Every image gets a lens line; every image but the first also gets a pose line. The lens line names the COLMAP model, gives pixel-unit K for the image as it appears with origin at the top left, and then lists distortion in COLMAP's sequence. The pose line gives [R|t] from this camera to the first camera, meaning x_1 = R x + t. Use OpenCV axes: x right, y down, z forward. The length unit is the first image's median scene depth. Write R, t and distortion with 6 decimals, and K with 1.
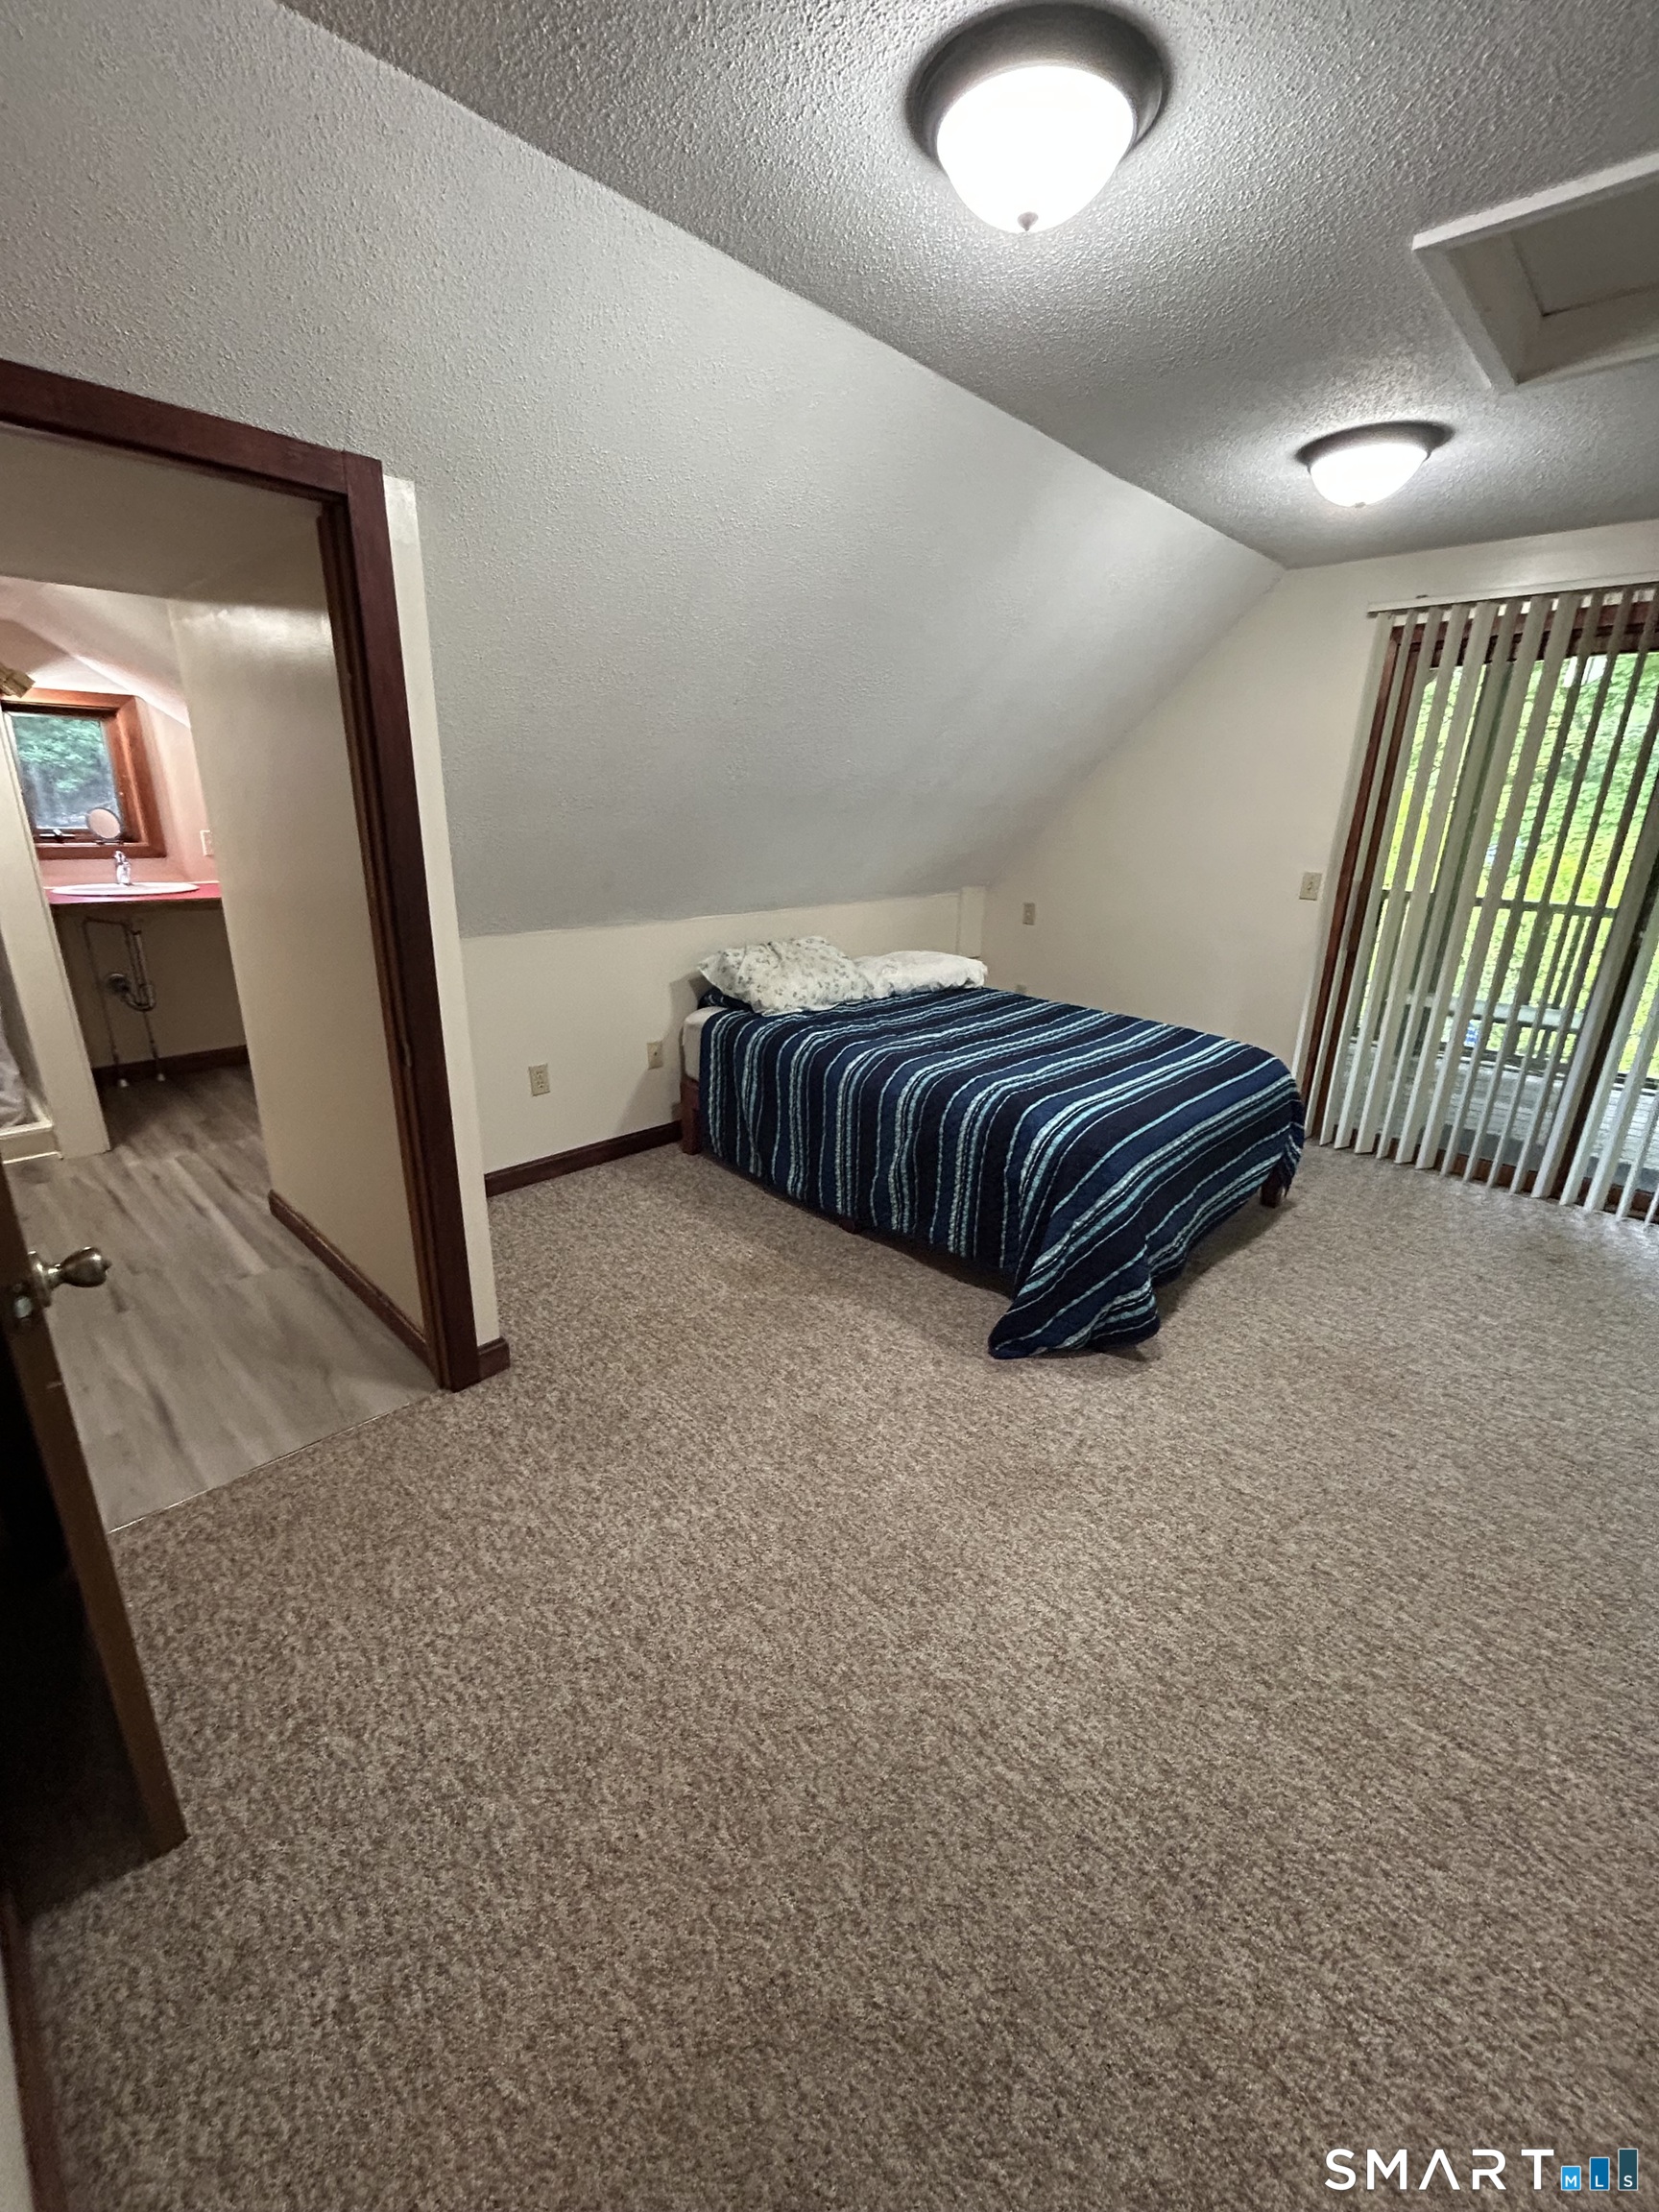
lens RADIAL K [[902.8, 0, 838.4], [0, 902.8, 1108.4], [0, 0, 1]] dist [-0.001958, -0.000018]
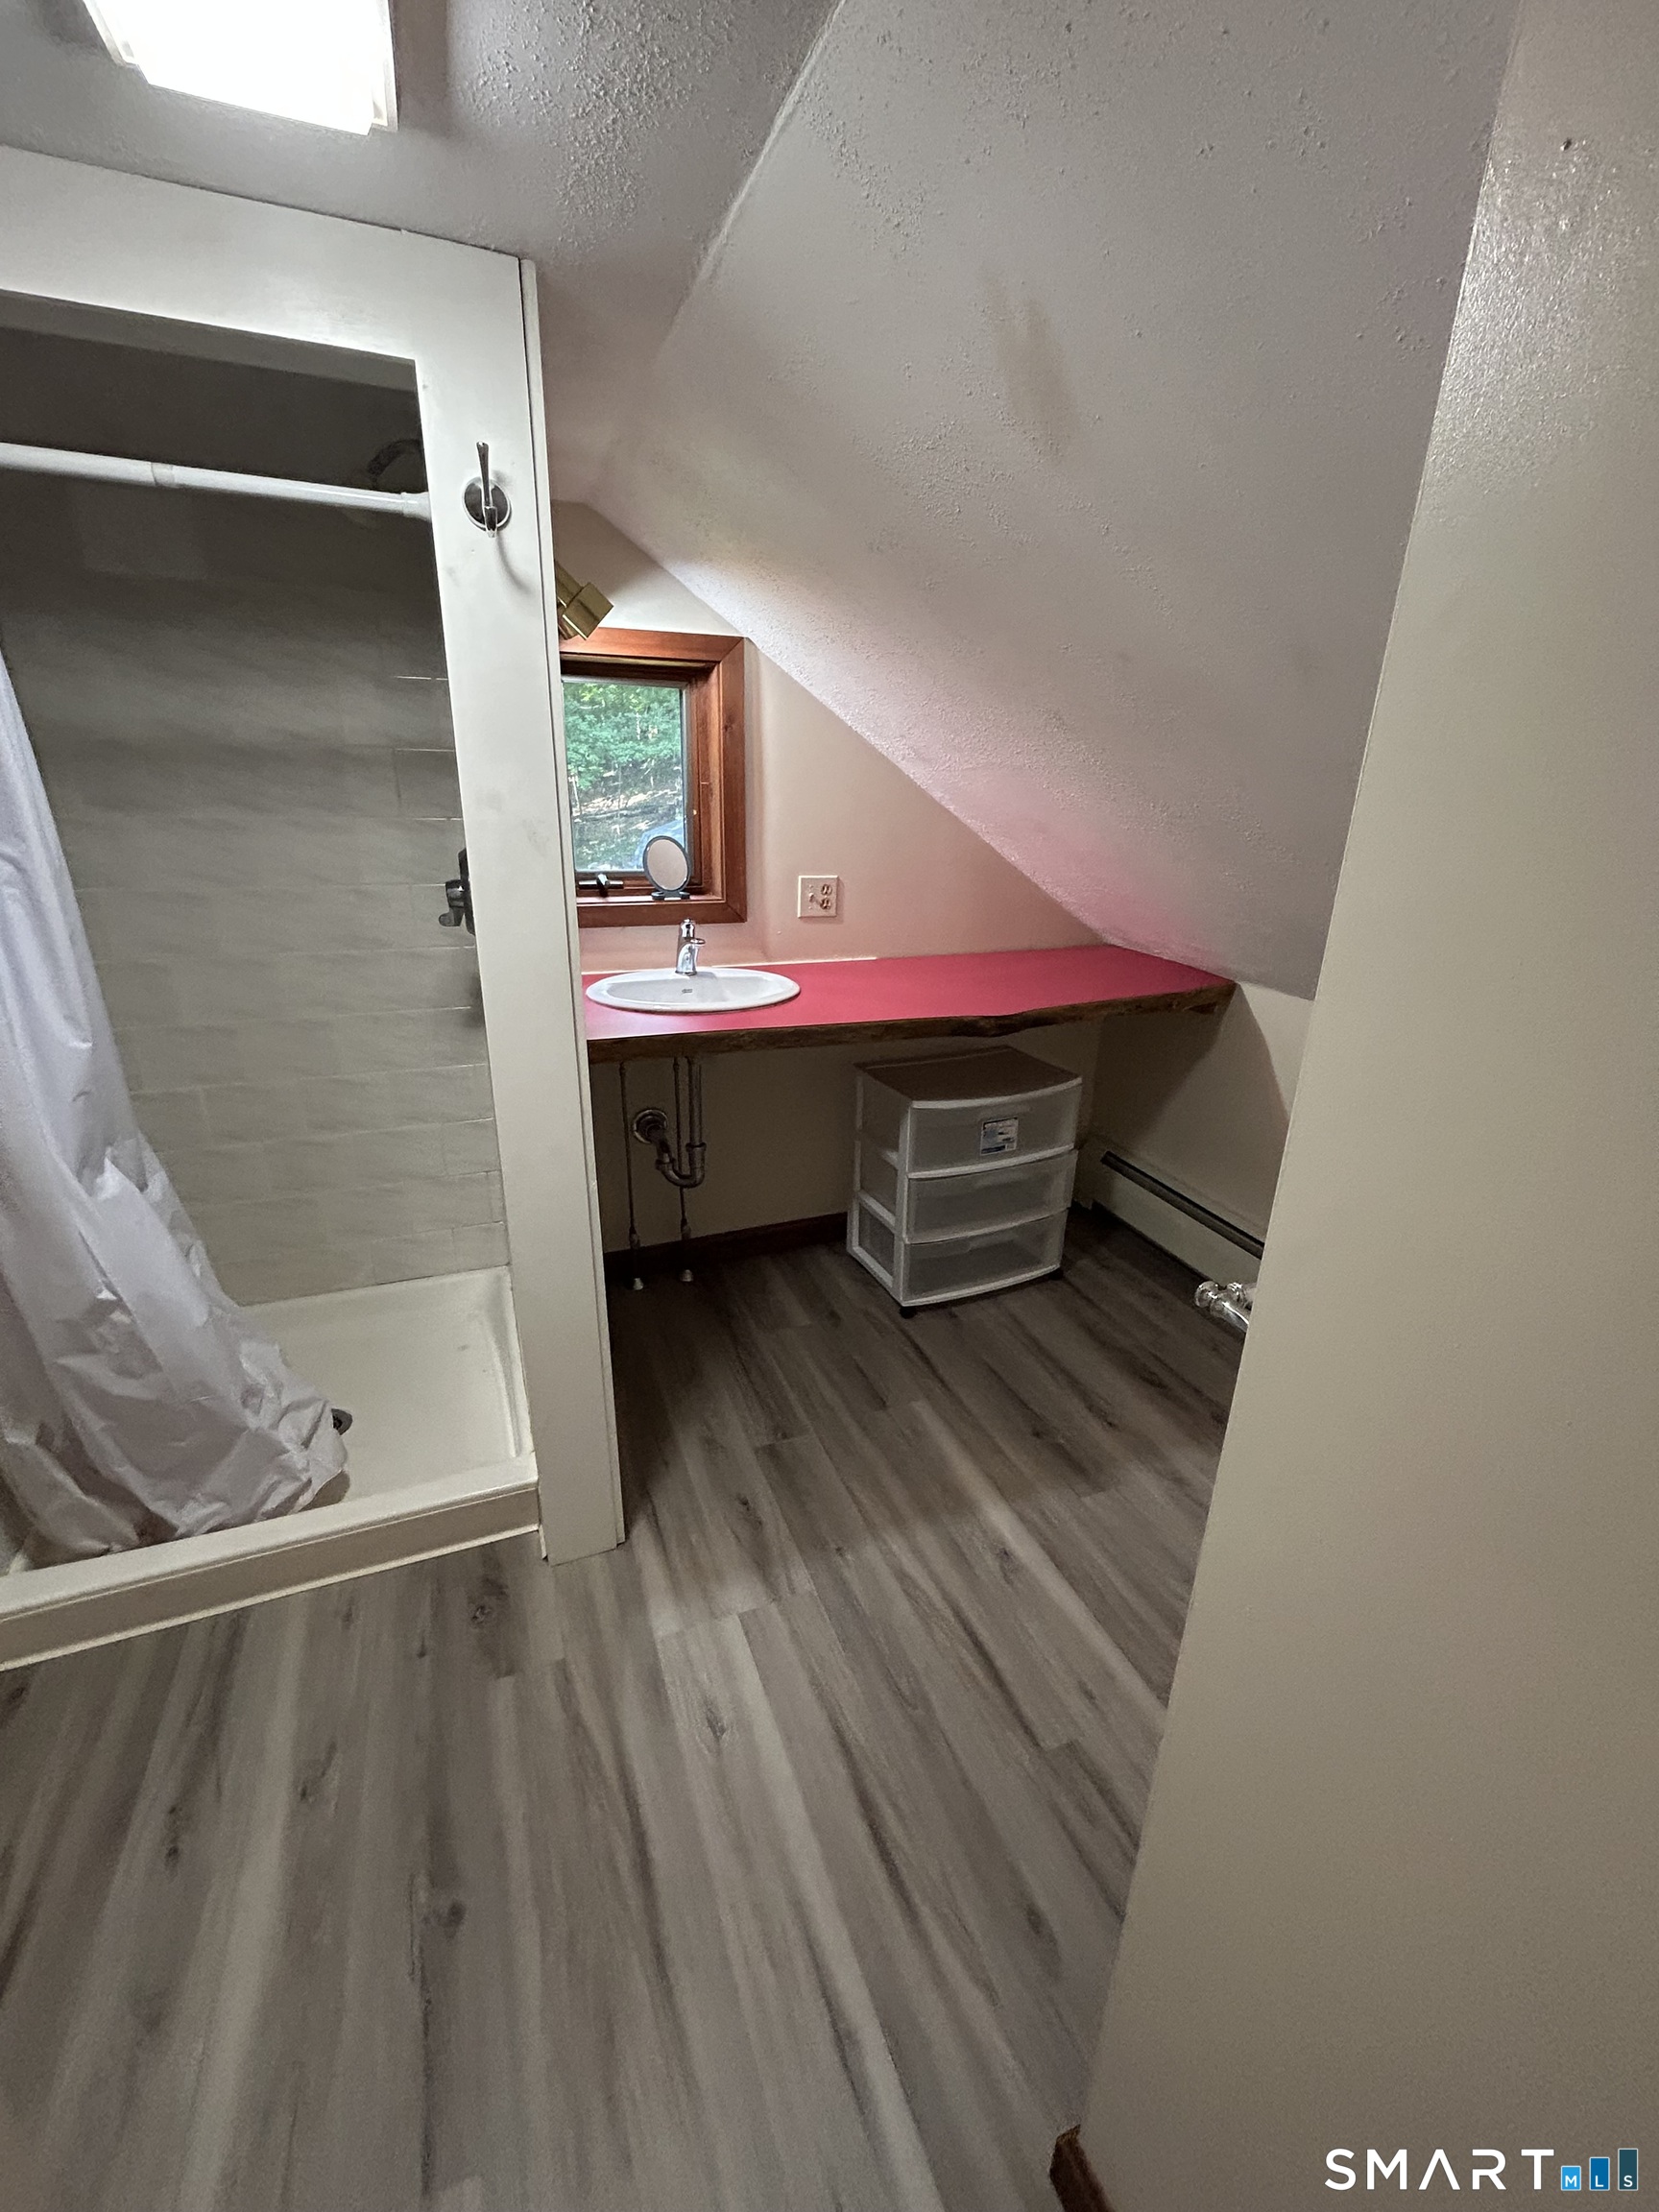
lens RADIAL K [[902.8, 0, 820.6], [0, 902.8, 1104.5], [0, 0, 1]] dist [-0.001958, -0.000018]
pose [[0.907813, 0.132087, -0.398031, -0.490154], [-0.129591, 0.991008, 0.033301, -0.201546], [0.398851, 0.021350, 0.916767, 0.524938]]
